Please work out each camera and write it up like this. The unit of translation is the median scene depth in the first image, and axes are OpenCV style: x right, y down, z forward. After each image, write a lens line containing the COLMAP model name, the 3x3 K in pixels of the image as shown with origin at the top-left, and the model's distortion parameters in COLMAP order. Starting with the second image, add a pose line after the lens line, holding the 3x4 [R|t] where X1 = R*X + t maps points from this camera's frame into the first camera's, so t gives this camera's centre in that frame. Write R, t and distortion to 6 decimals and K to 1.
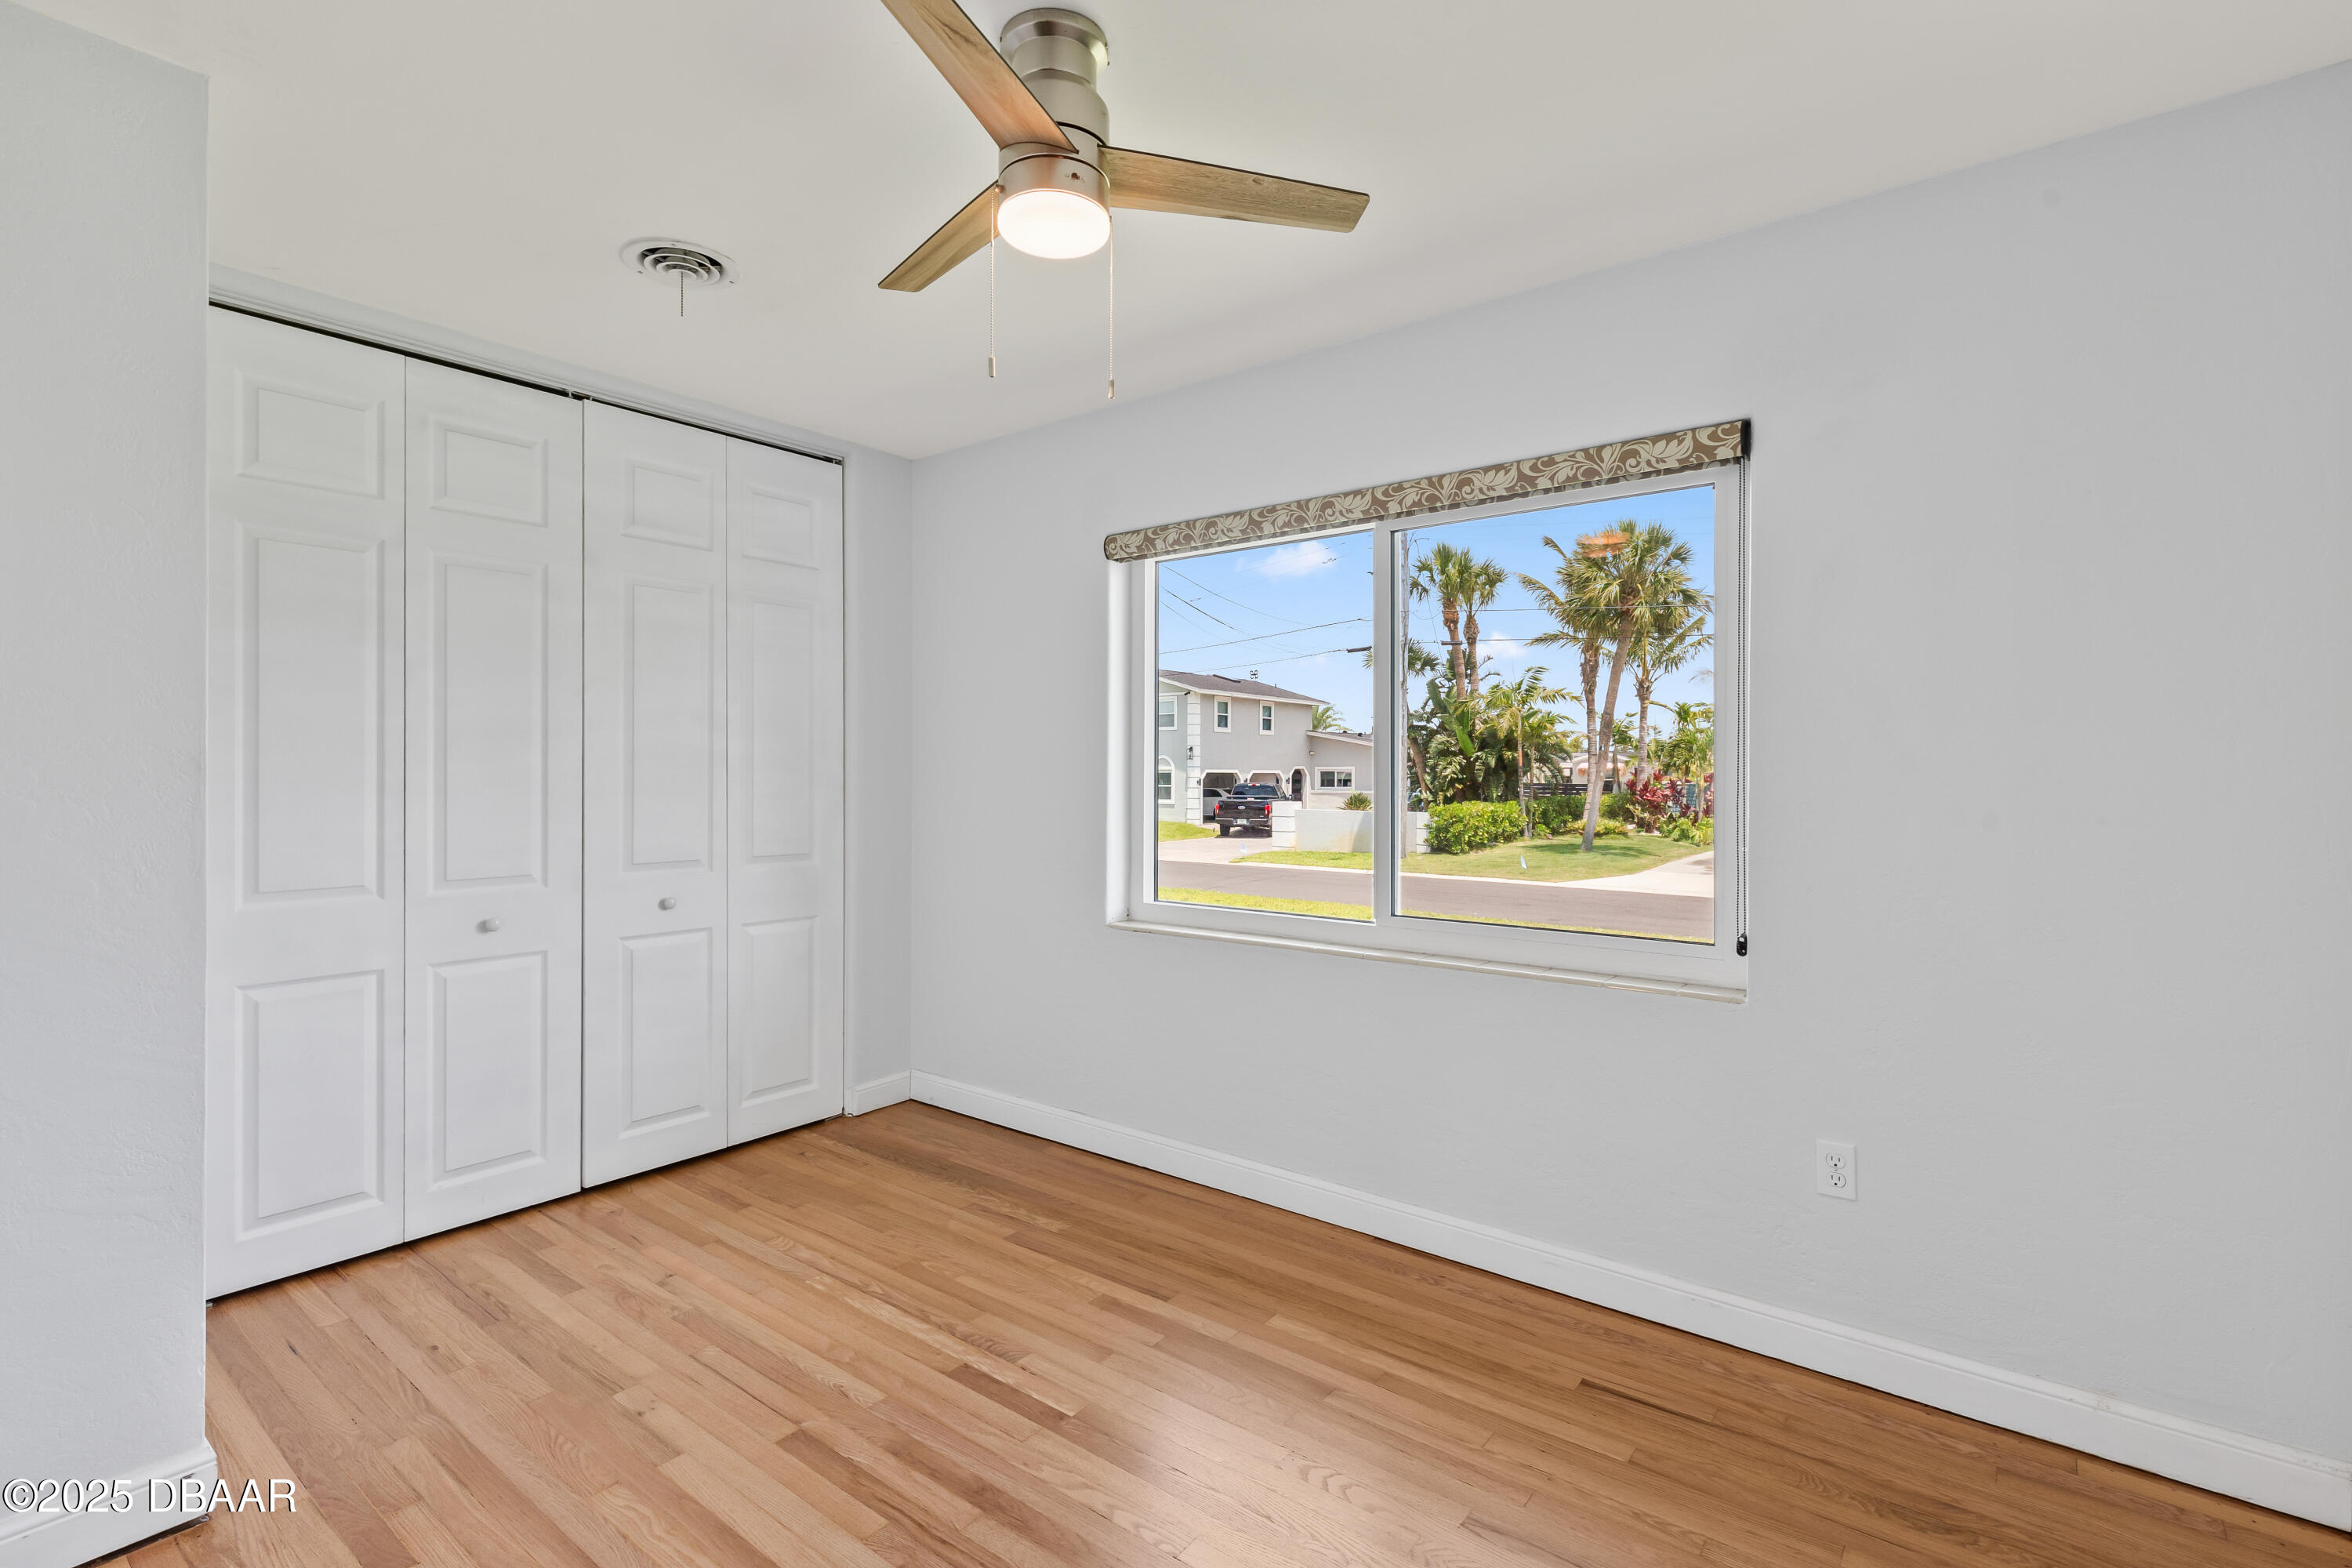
lens RADIAL K [[1066.9, 0, 1170.9], [0, 1066.9, 763.5], [0, 0, 1]] dist [0.005360, 0.000419]
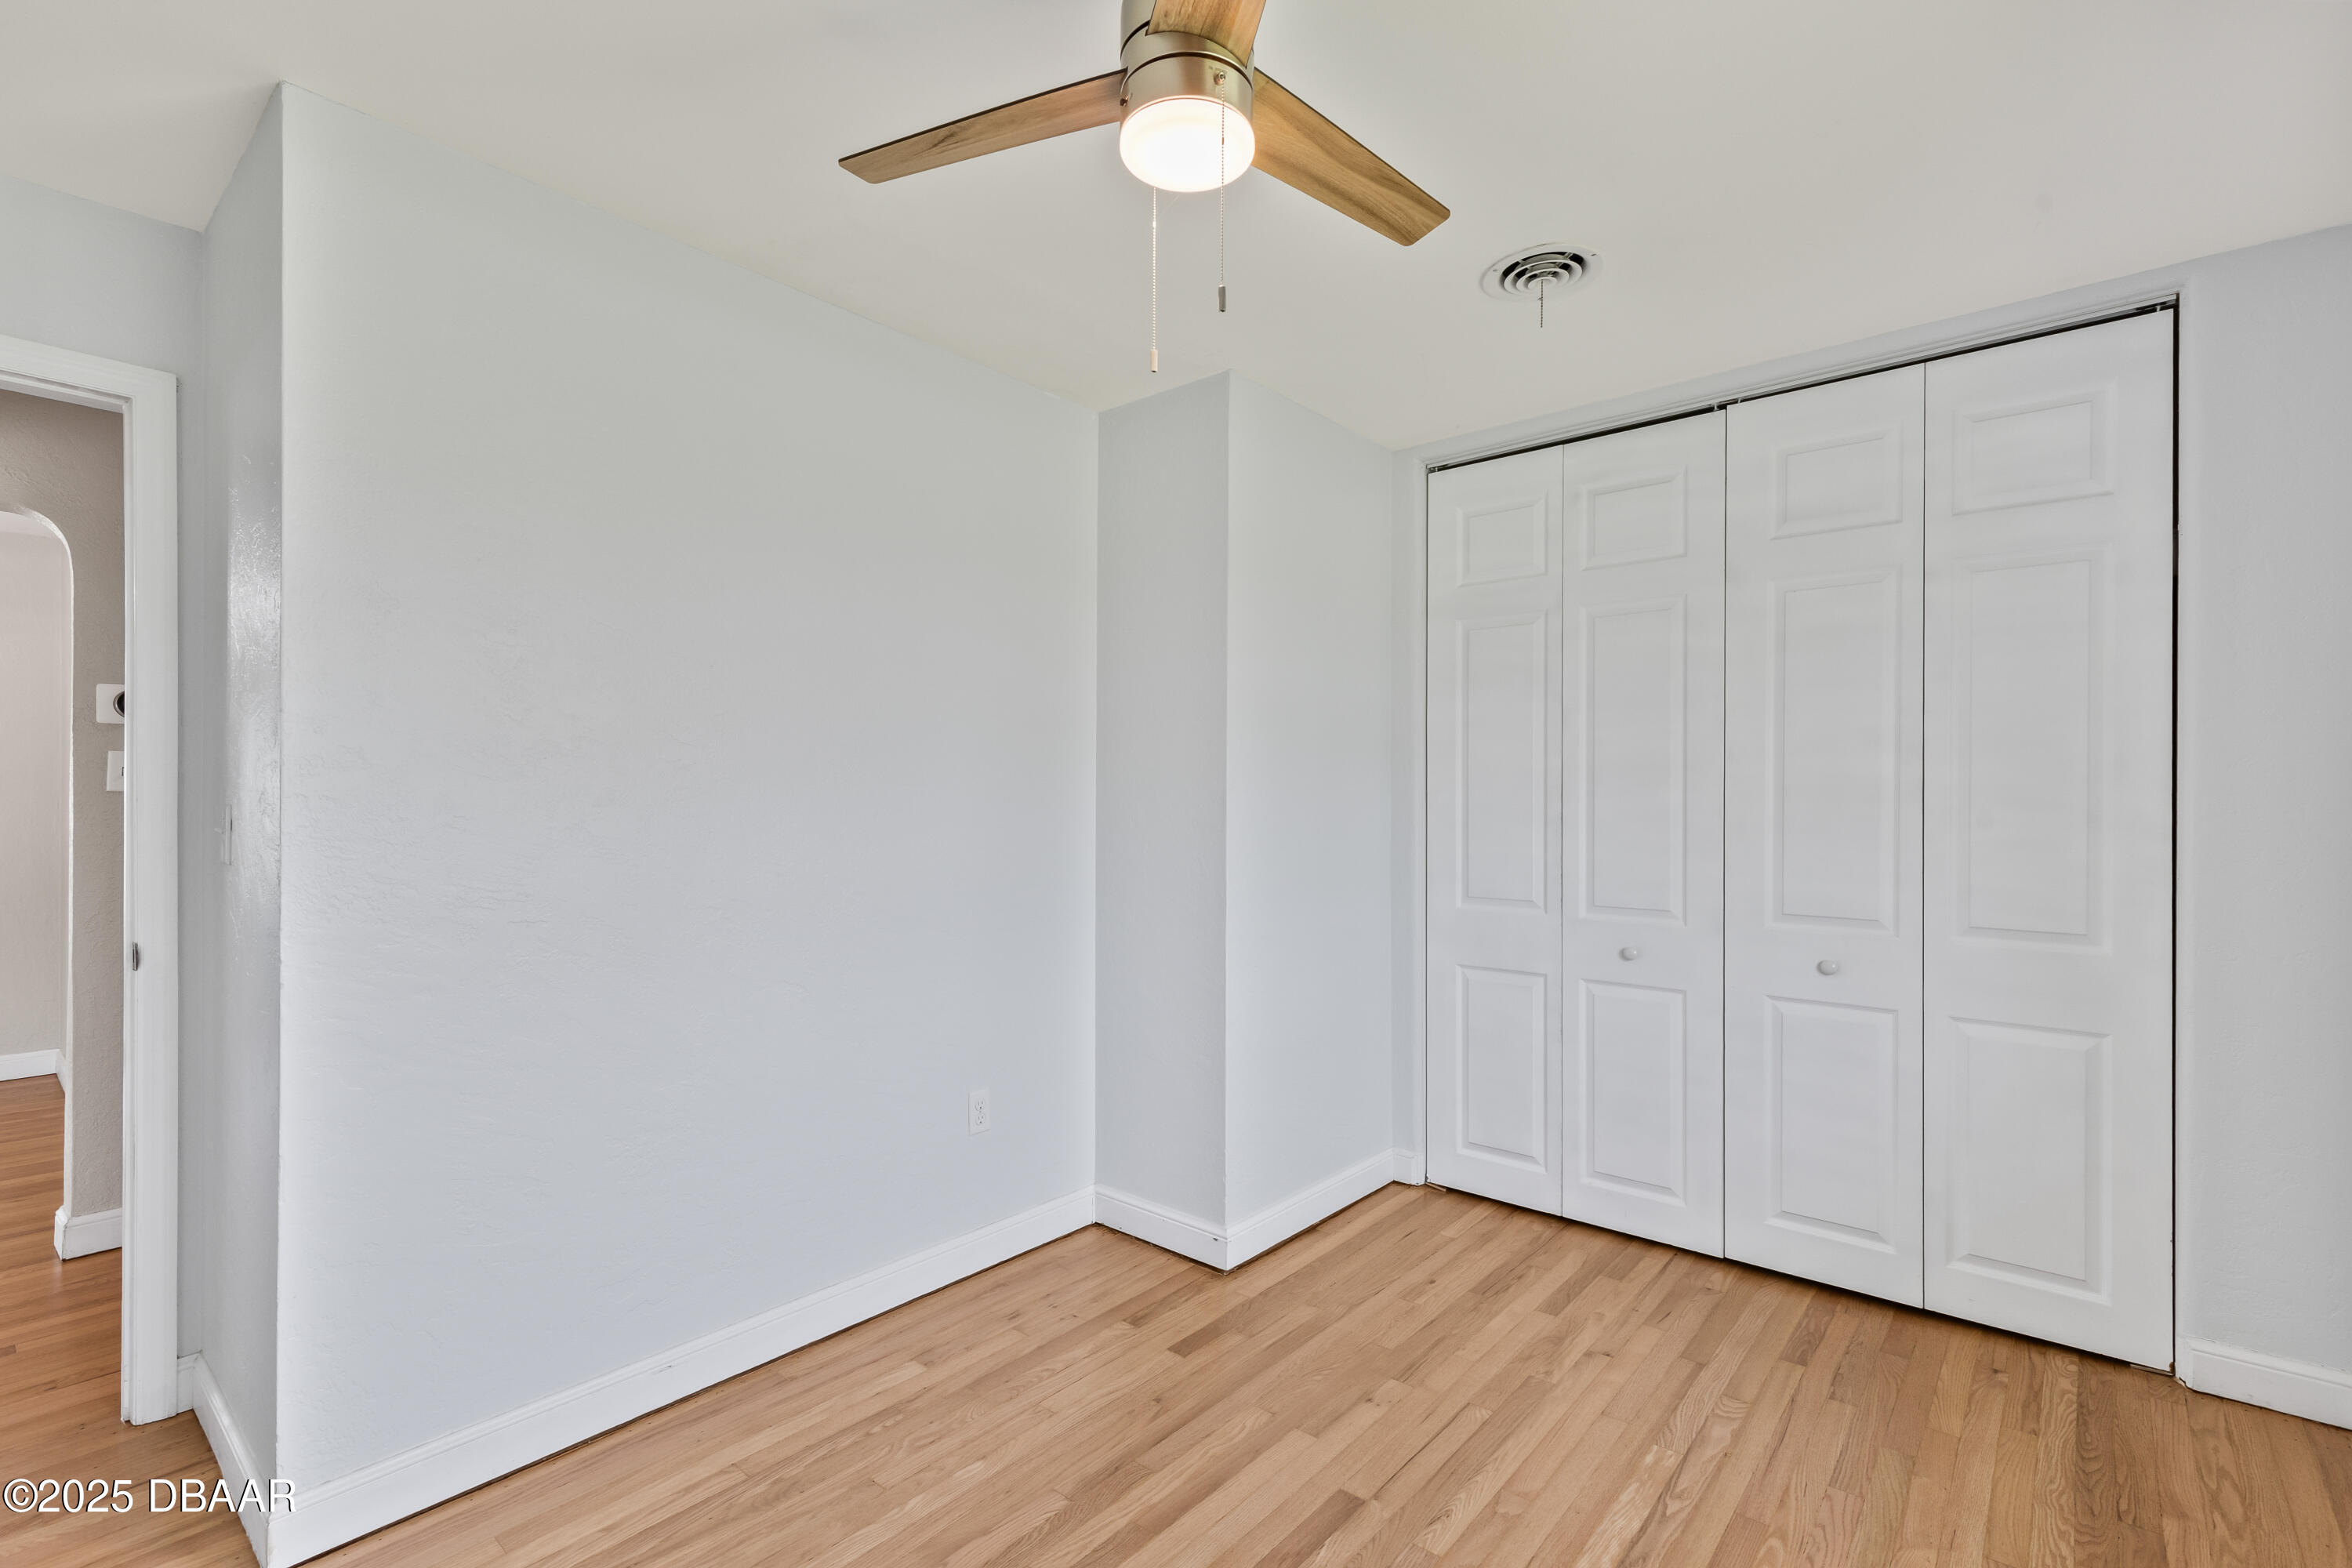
lens RADIAL K [[1050.9, 0, 1174.5], [0, 1050.9, 797.1], [0, 0, 1]] dist [-0.001885, 0.005030]
pose [[-0.022823, -0.006968, -0.999715, 0.420330], [0.000975, 0.999975, -0.006992, 0.005307], [0.999739, -0.001135, -0.022816, 0.610193]]
